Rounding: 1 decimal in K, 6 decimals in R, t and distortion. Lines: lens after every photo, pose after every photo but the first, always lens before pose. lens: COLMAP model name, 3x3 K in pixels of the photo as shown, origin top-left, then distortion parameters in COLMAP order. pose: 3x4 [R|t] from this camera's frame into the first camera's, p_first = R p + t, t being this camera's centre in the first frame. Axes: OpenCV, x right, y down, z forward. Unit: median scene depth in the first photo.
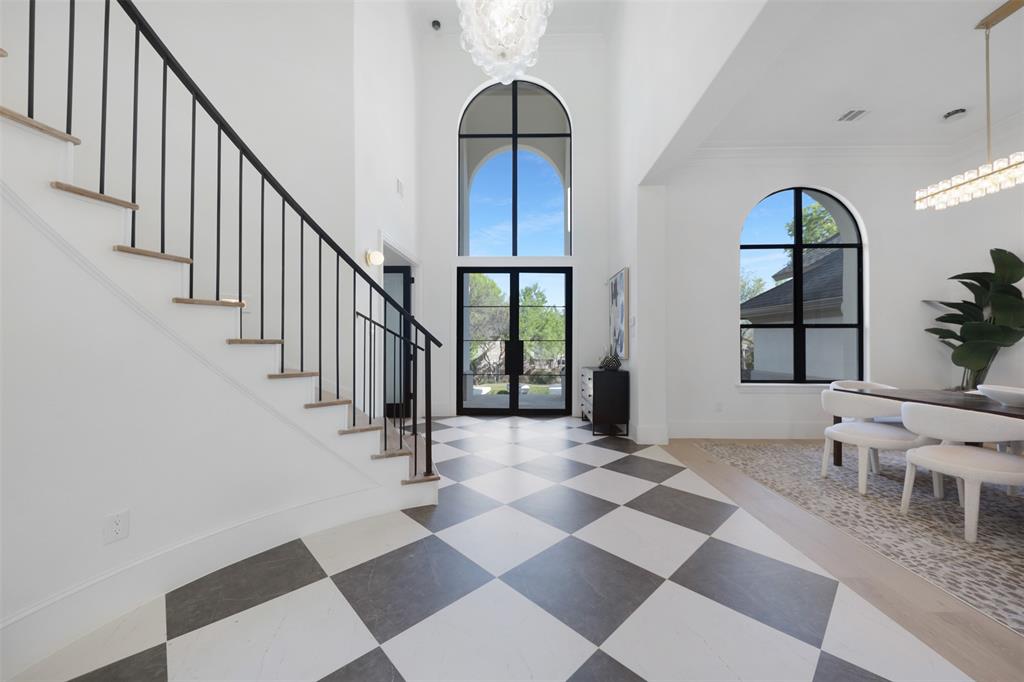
lens RADIAL K [[390.9, 0, 514.0], [0, 390.9, 341.1], [0, 0, 1]] dist [0.002474, -0.000304]
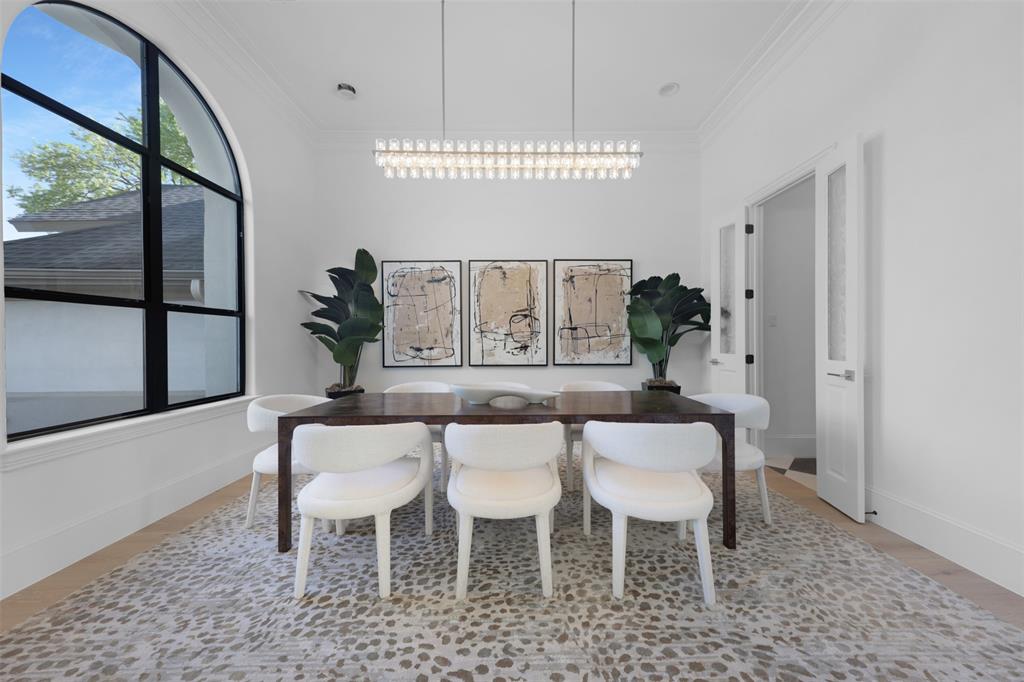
lens RADIAL K [[353.2, 0, 514.3], [0, 353.2, 341.9], [0, 0, 1]] dist [0.005989, -0.000136]
pose [[-0.027375, -0.007450, 0.999597, 0.268539], [-0.004690, 0.999962, 0.007325, 0.005559], [-0.999614, -0.004488, -0.027409, 0.612685]]
